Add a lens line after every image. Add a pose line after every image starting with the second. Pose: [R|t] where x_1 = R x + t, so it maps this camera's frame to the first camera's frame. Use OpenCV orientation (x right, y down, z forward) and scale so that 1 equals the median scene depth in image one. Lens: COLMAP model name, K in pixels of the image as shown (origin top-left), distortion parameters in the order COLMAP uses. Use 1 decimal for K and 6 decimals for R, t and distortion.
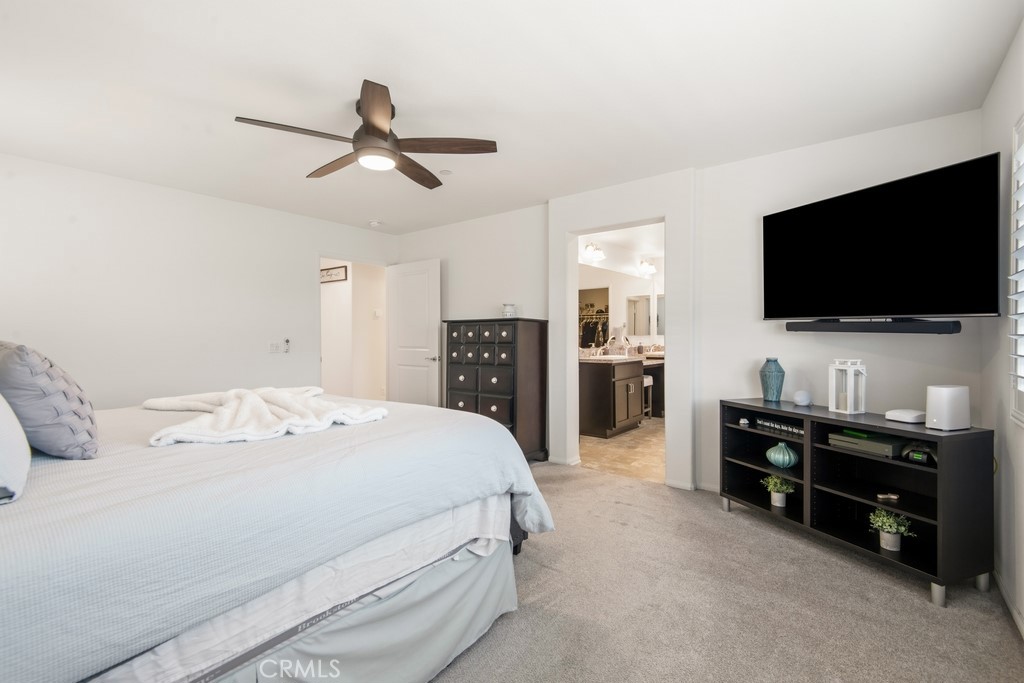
lens RADIAL K [[462.0, 0, 512.0], [0, 462.0, 341.5], [0, 0, 1]] dist [0.000261, 0.000037]
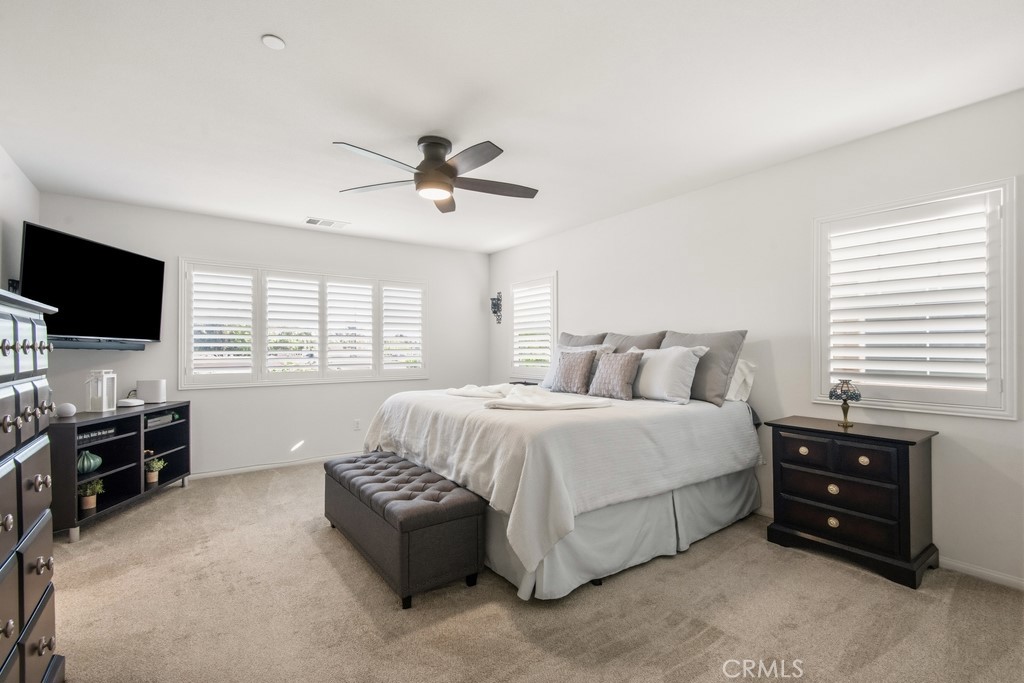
lens RADIAL K [[462.0, 0, 512.0], [0, 462.0, 341.5], [0, 0, 1]] dist [0.000261, 0.000037]
pose [[-0.960597, 0.009148, 0.277795, -0.766962], [0.008338, 0.999957, -0.004098, -0.028575], [-0.277820, -0.001620, -0.960632, 1.977099]]
